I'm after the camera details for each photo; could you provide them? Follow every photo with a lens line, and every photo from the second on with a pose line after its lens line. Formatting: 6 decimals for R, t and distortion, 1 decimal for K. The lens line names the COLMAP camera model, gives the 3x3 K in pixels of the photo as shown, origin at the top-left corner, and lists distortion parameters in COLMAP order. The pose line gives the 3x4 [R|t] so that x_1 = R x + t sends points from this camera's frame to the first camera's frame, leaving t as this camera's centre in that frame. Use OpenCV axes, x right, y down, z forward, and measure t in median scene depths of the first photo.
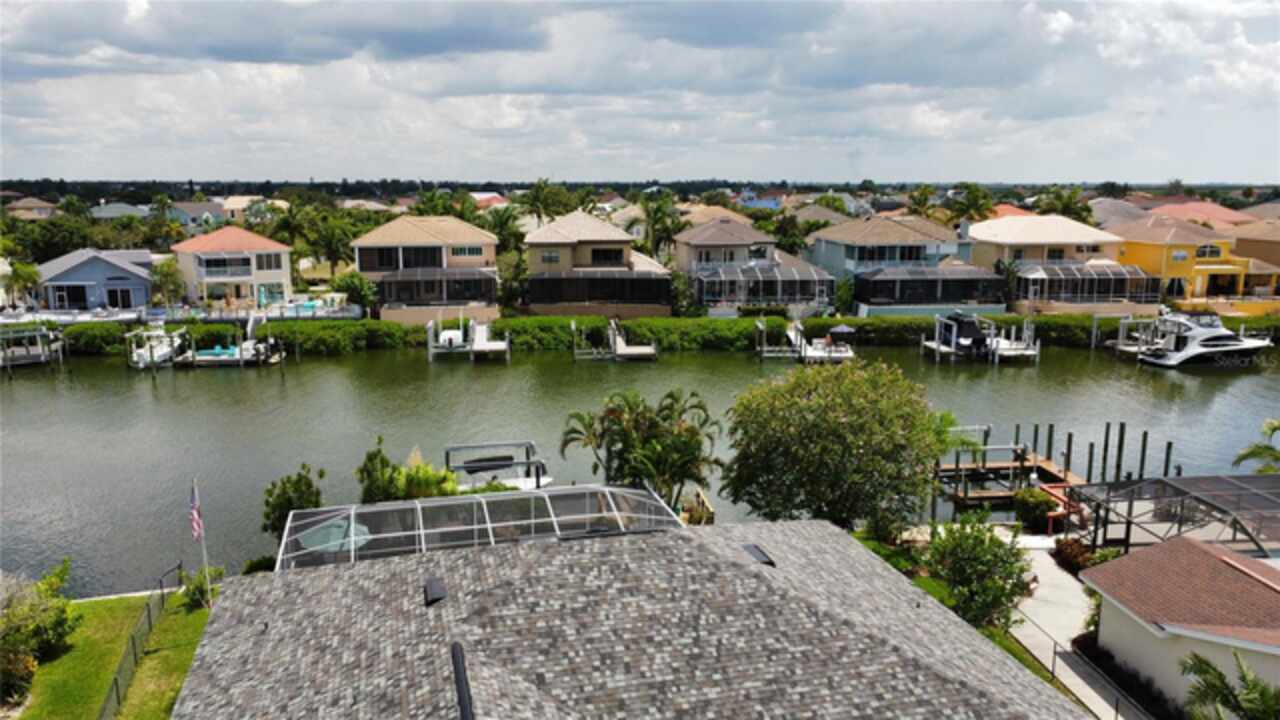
lens RADIAL K [[959.9, 0, 640.0], [0, 959.9, 360.0], [0, 0, 1]] dist [0.009081, -0.009450]
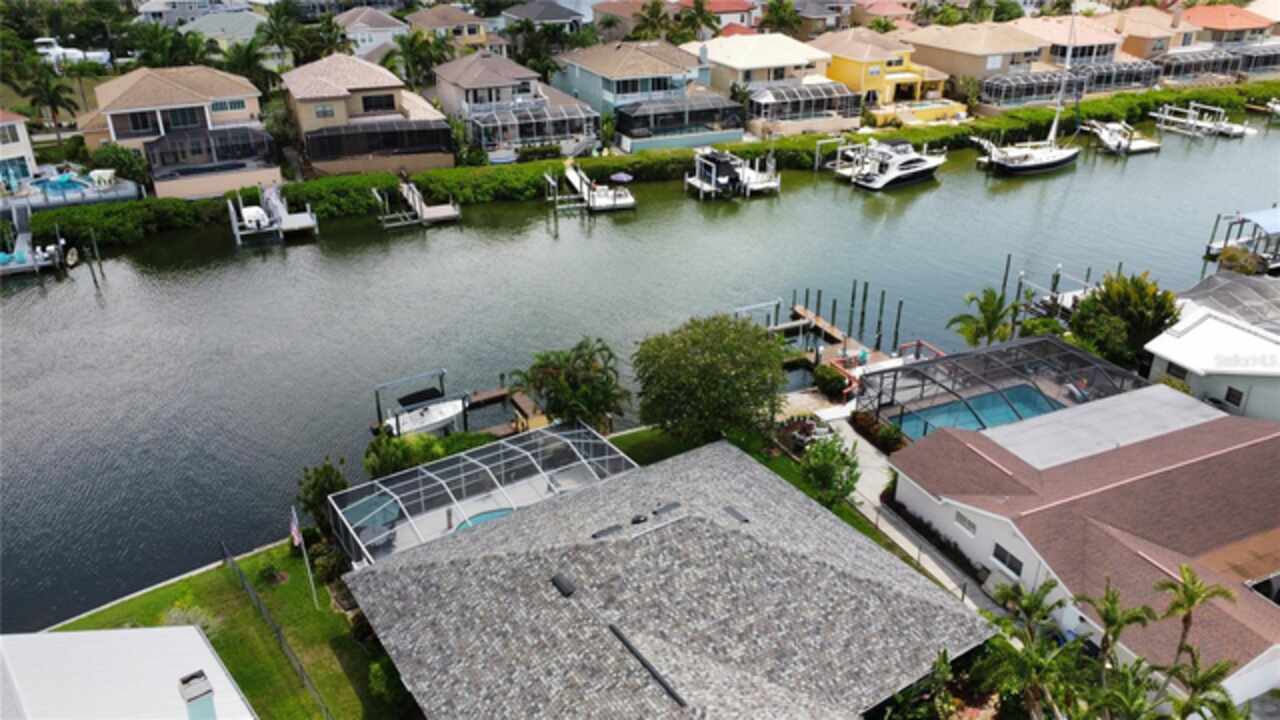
lens RADIAL K [[959.9, 0, 640.0], [0, 959.9, 360.0], [0, 0, 1]] dist [0.009081, -0.009450]
pose [[0.948414, -0.139910, 0.284492, -0.506896], [0.059473, 0.959940, 0.273821, -0.558781], [-0.311405, -0.242776, 0.918742, -0.419930]]
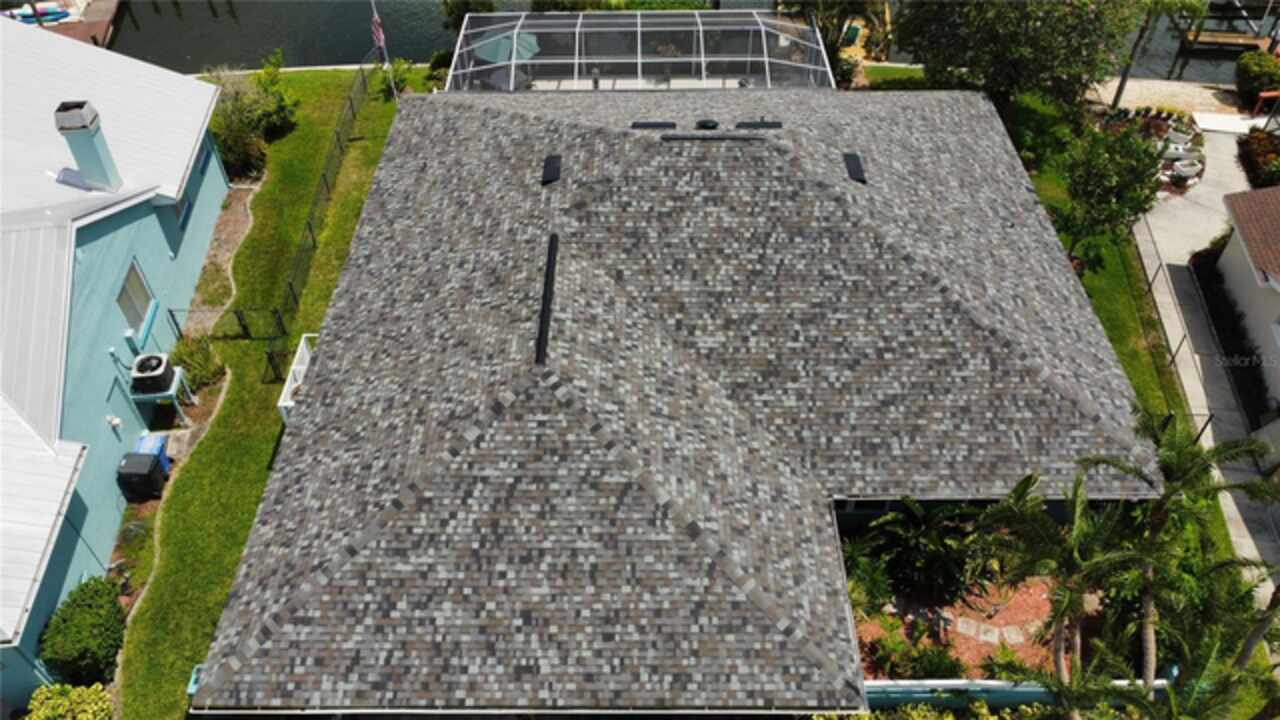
lens RADIAL K [[959.9, 0, 640.0], [0, 959.9, 360.0], [0, 0, 1]] dist [0.009081, -0.009450]
pose [[0.965277, 0.180028, -0.189289, 0.148146], [-0.040291, 0.818542, 0.573031, -0.238235], [0.258103, -0.545507, 0.797374, -0.004898]]
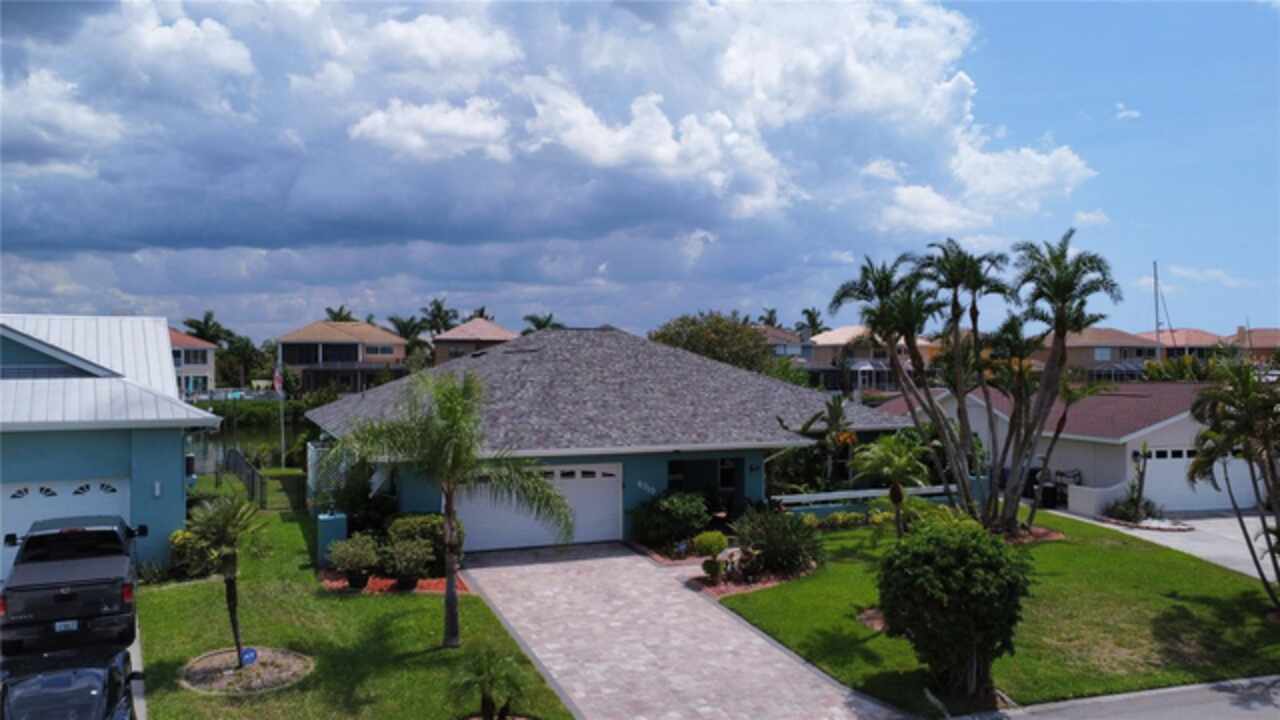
lens RADIAL K [[959.9, 0, 640.0], [0, 959.9, 360.0], [0, 0, 1]] dist [0.009081, -0.009450]
pose [[0.990430, 0.000504, 0.138015, -0.172335], [0.024930, 0.982891, -0.182492, 0.575094], [-0.135746, 0.184186, 0.973472, -0.696564]]
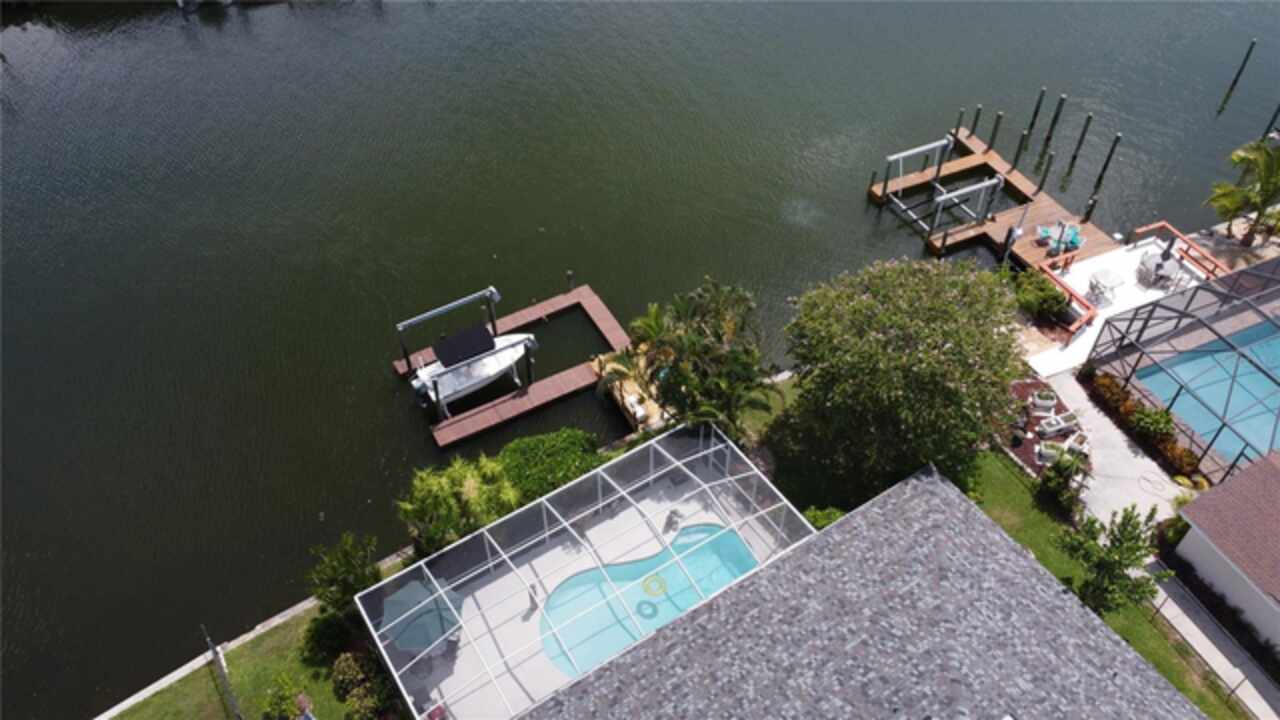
lens RADIAL K [[959.9, 0, 640.0], [0, 959.9, 360.0], [0, 0, 1]] dist [0.009081, -0.009450]
pose [[0.949423, -0.230636, 0.213080, -0.422969], [0.064579, 0.807514, 0.586303, -0.810015], [-0.307287, -0.542889, 0.781566, 0.613652]]
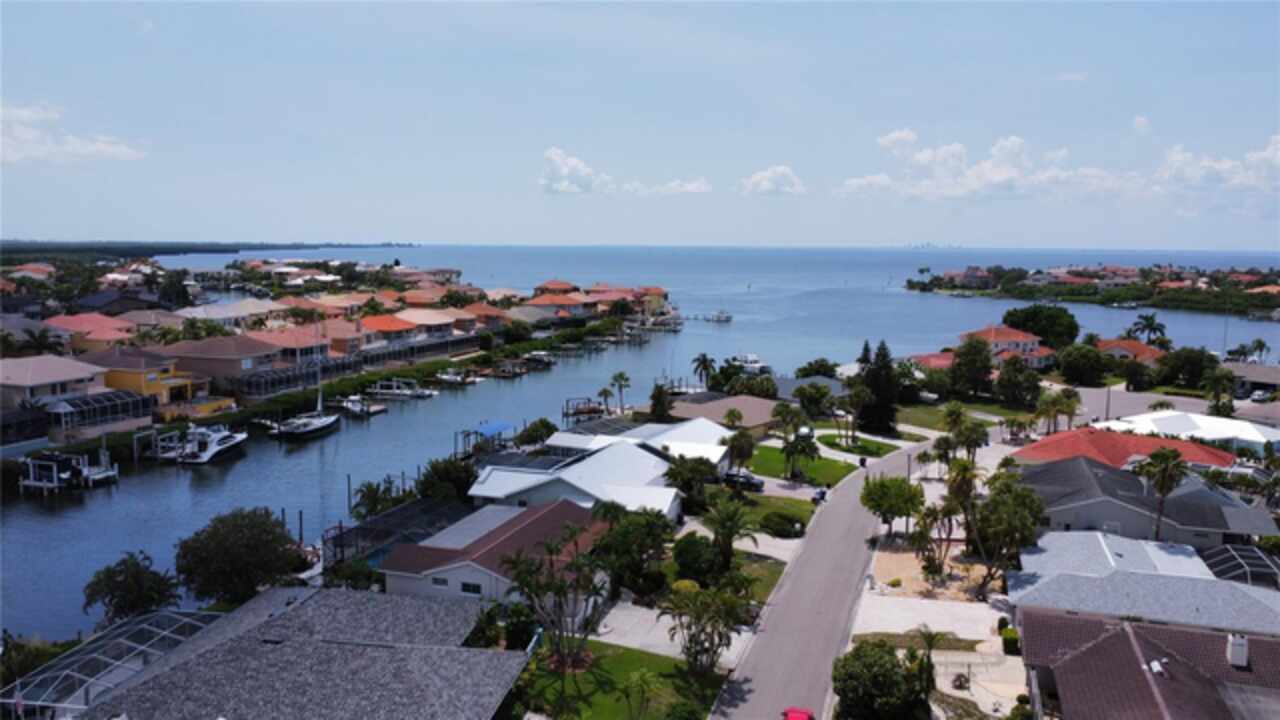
lens RADIAL K [[959.9, 0, 640.0], [0, 959.9, 360.0], [0, 0, 1]] dist [0.009081, -0.009450]
pose [[0.402158, -0.106744, 0.909326, -2.087490], [0.156615, 0.986562, 0.046546, -0.458074], [-0.902076, 0.123695, 0.413472, -1.017029]]
